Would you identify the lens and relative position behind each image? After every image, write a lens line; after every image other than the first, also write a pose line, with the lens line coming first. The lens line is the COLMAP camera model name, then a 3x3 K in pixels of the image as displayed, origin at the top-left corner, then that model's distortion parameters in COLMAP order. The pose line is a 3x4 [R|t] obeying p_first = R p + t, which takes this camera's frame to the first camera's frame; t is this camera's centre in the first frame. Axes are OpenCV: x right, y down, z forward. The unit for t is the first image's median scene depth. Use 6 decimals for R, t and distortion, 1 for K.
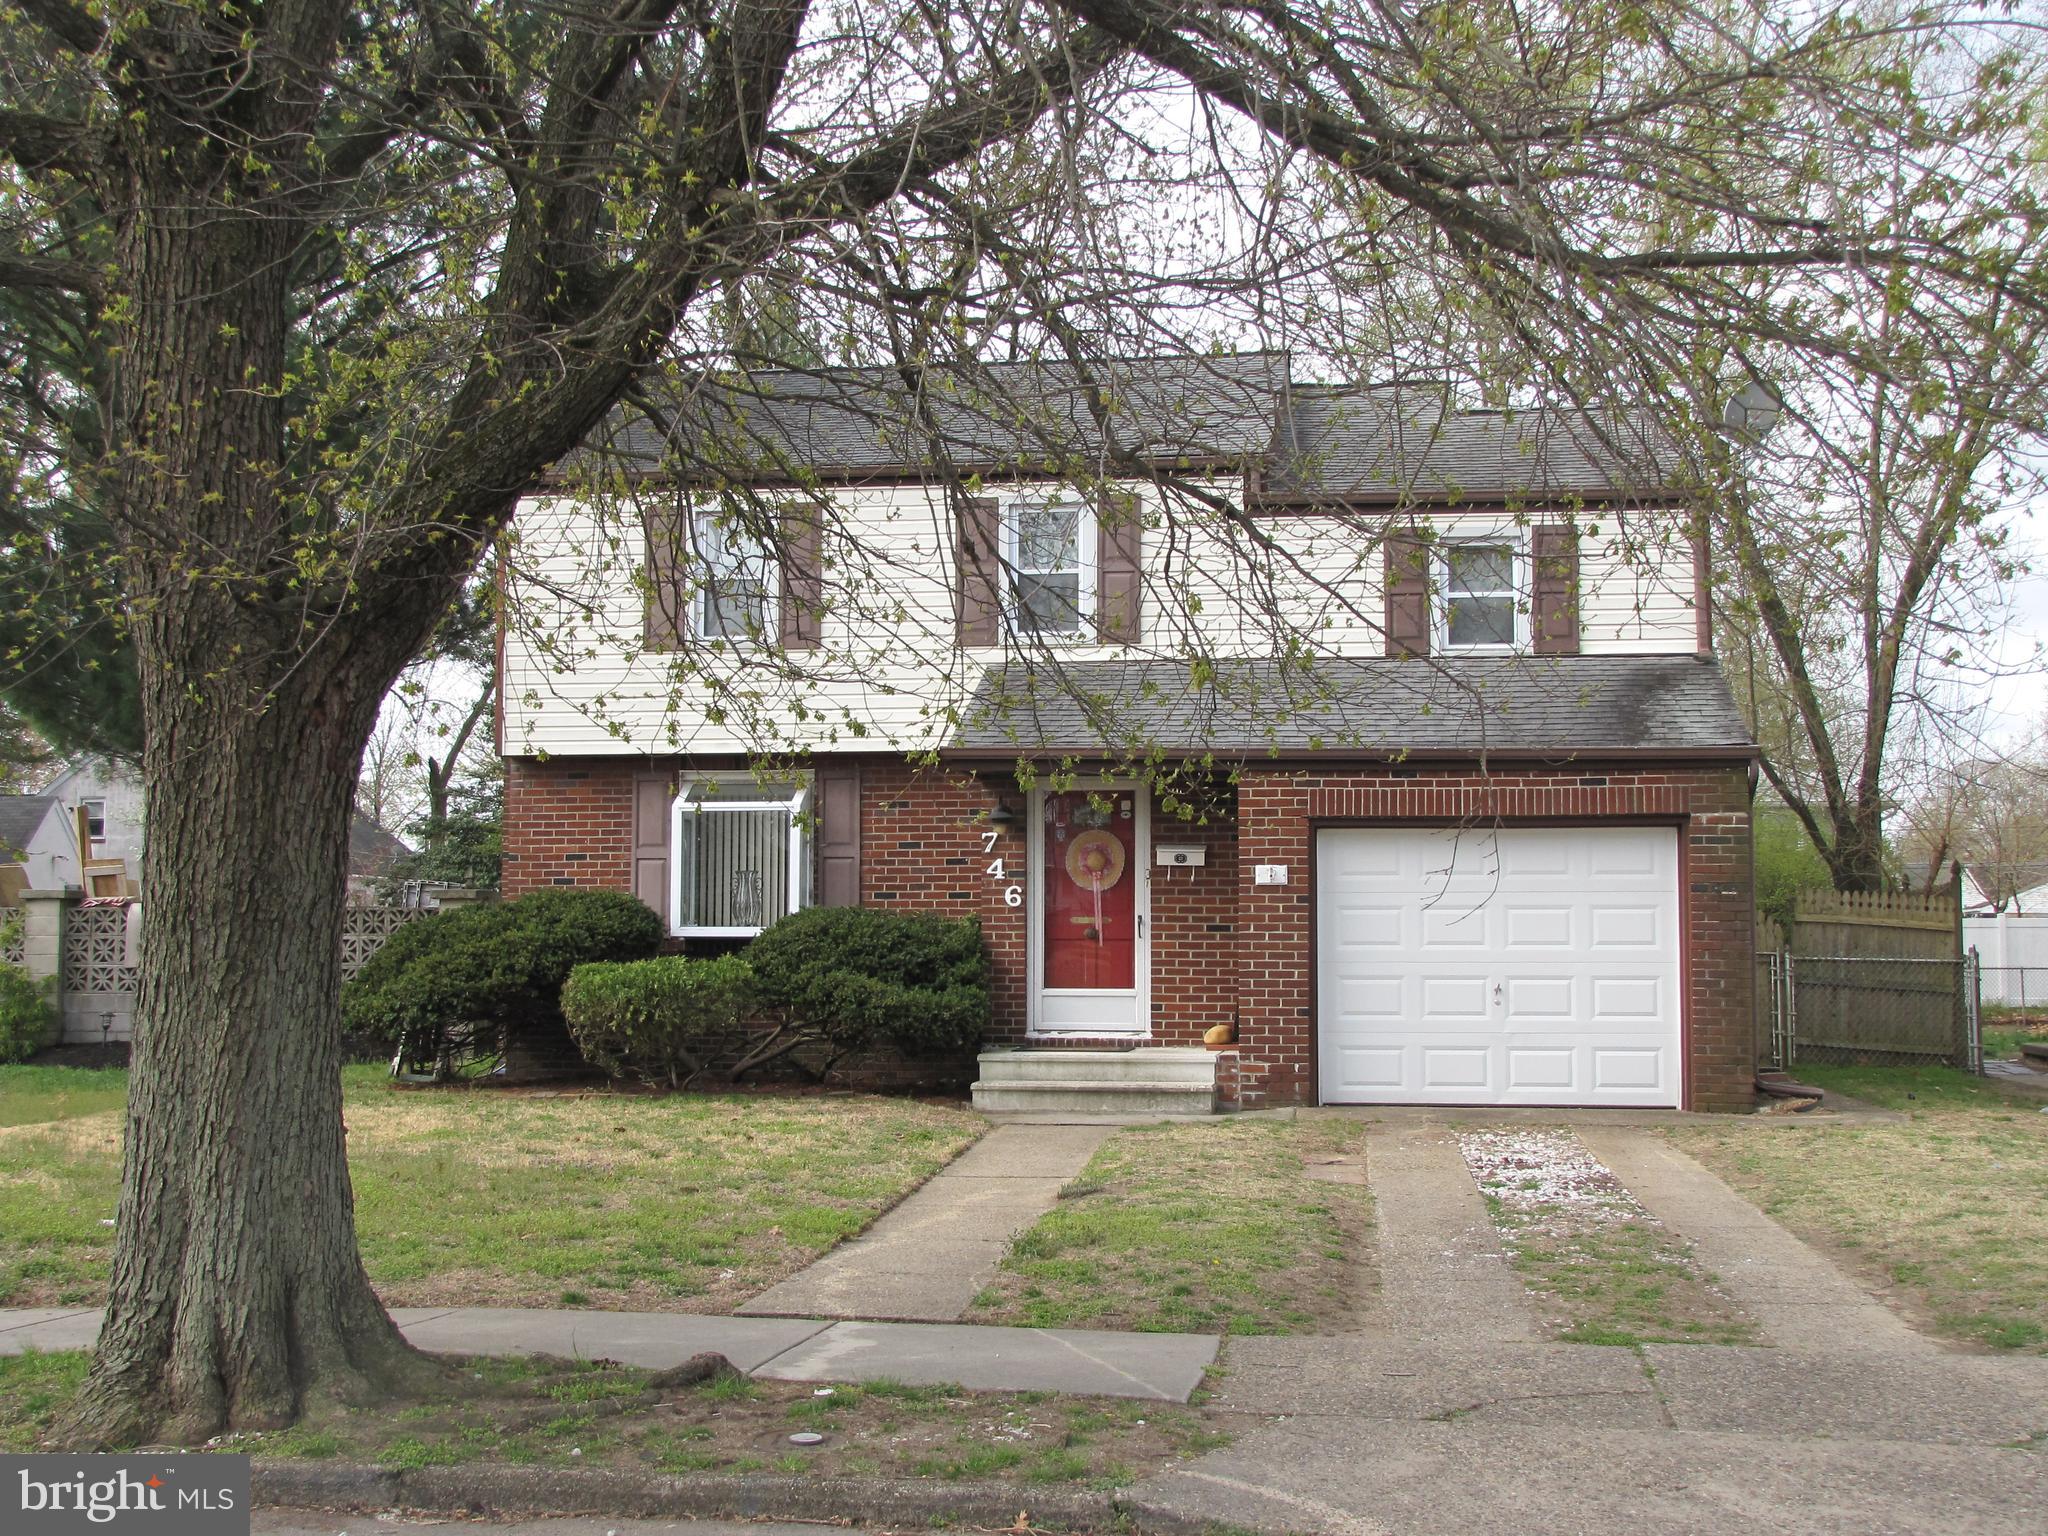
lens RADIAL K [[2407.3, 0, 1024.9], [0, 2407.3, 763.8], [0, 0, 1]] dist [-0.026040, 0.000000]
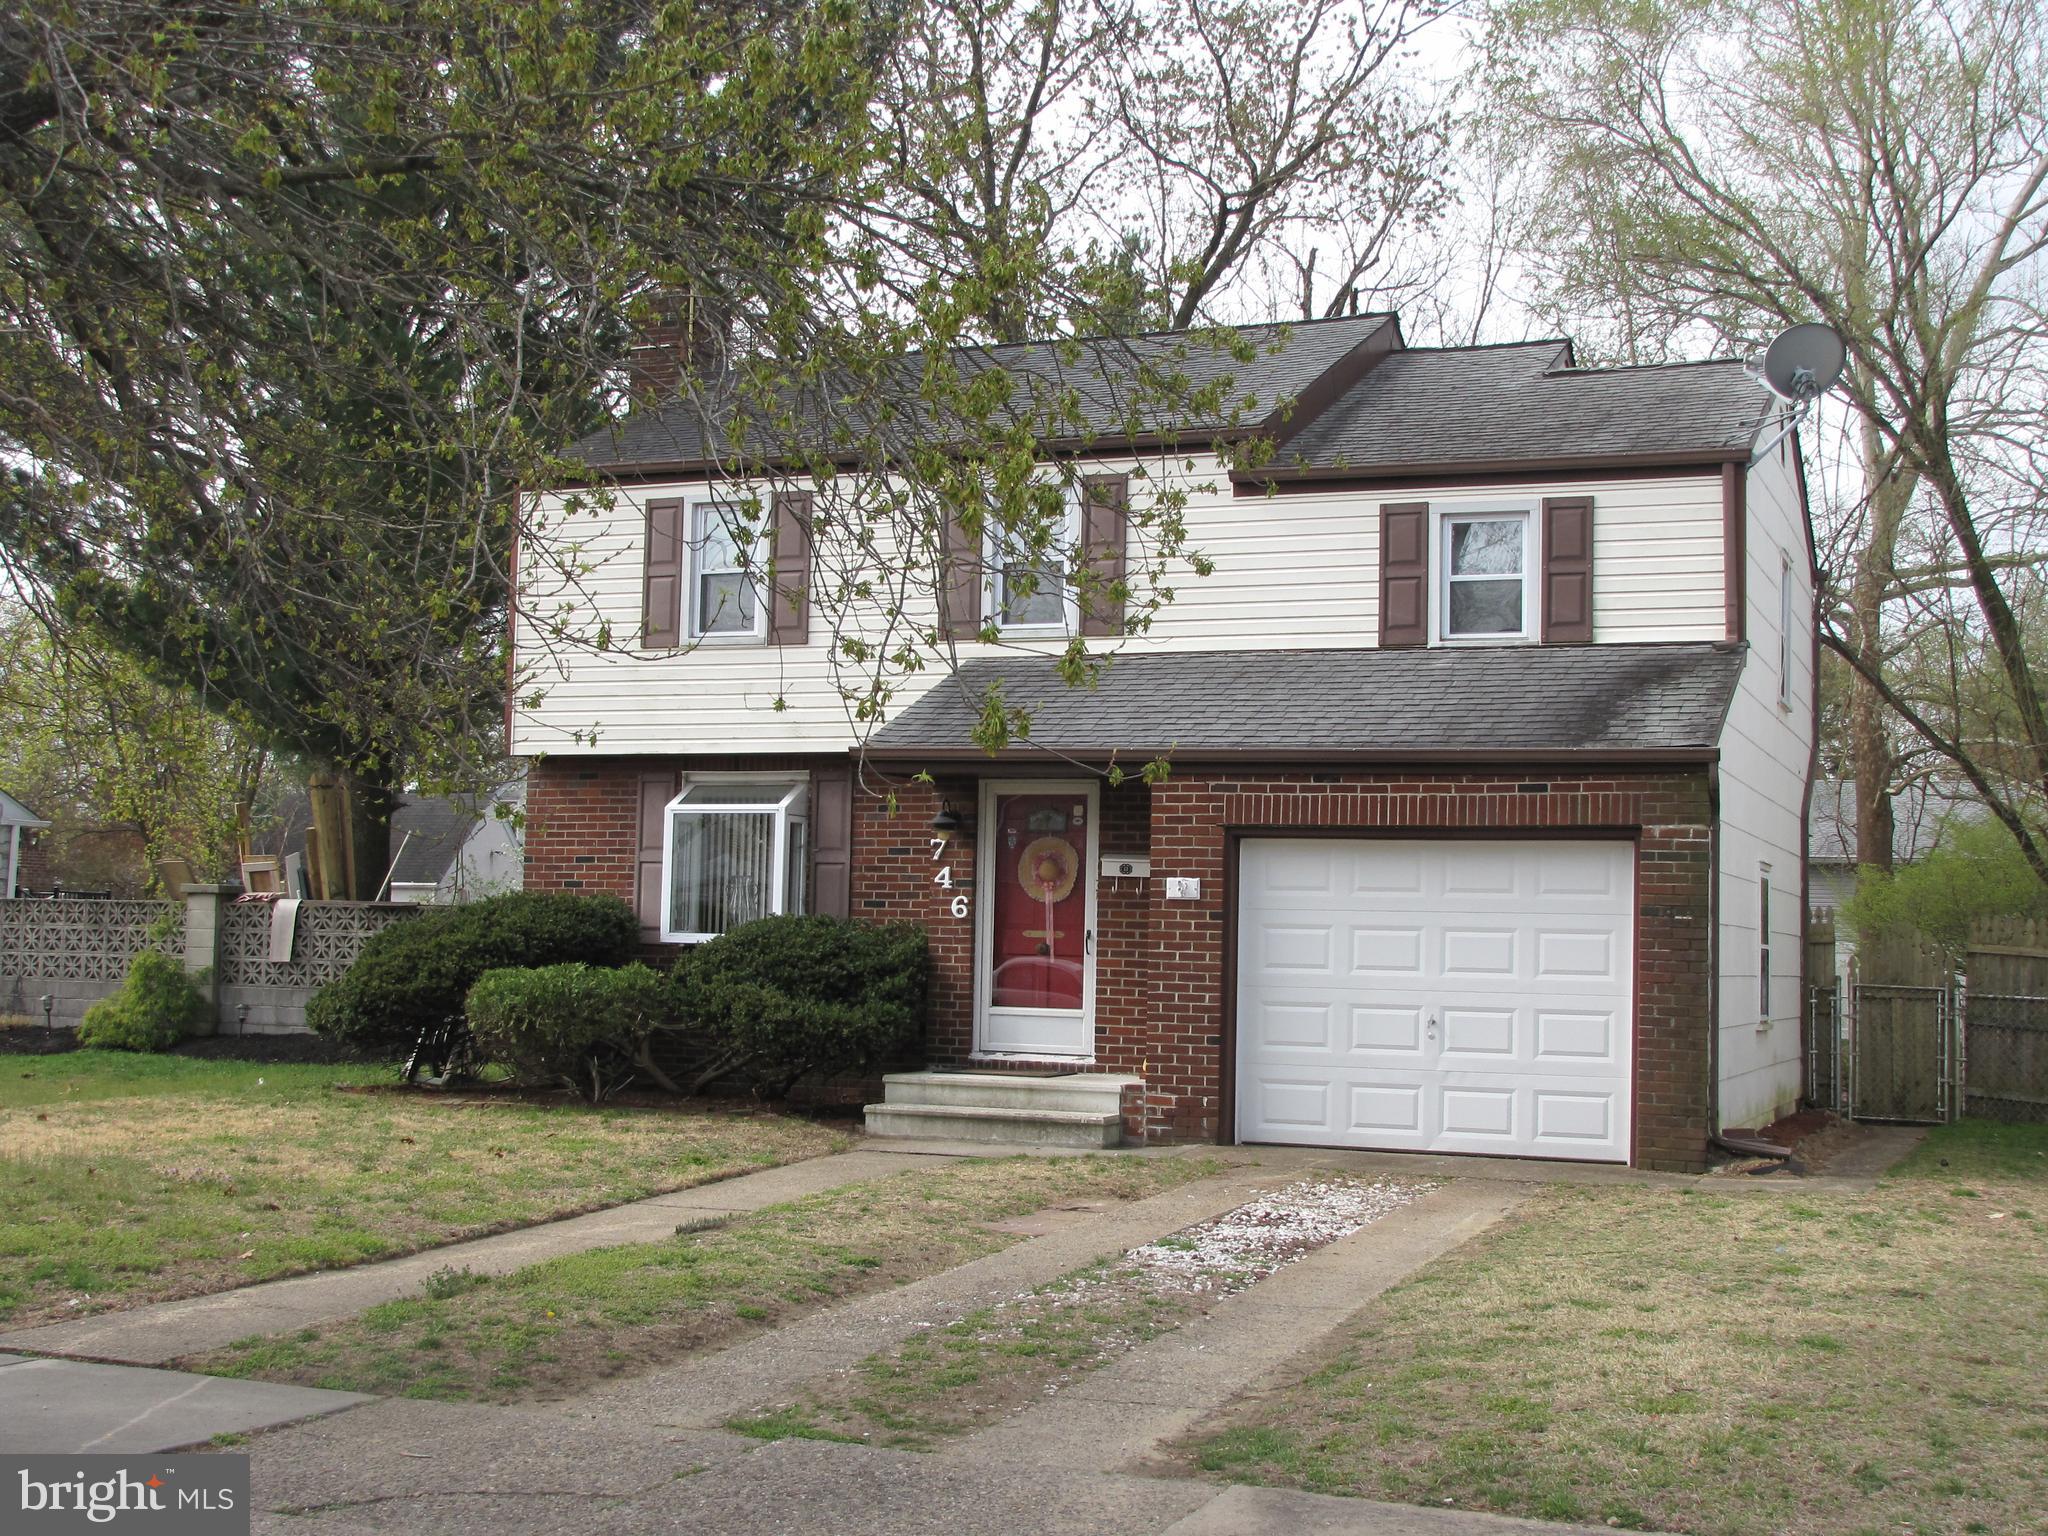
lens RADIAL K [[2477.8, 0, 1023.9], [0, 2477.8, 778.1], [0, 0, 1]] dist [0.000860, 0.000000]
pose [[0.972871, 0.005108, -0.231294, 0.243870], [-0.003958, 0.999977, 0.005440, -0.000367], [0.231316, -0.004377, 0.972869, 0.070256]]
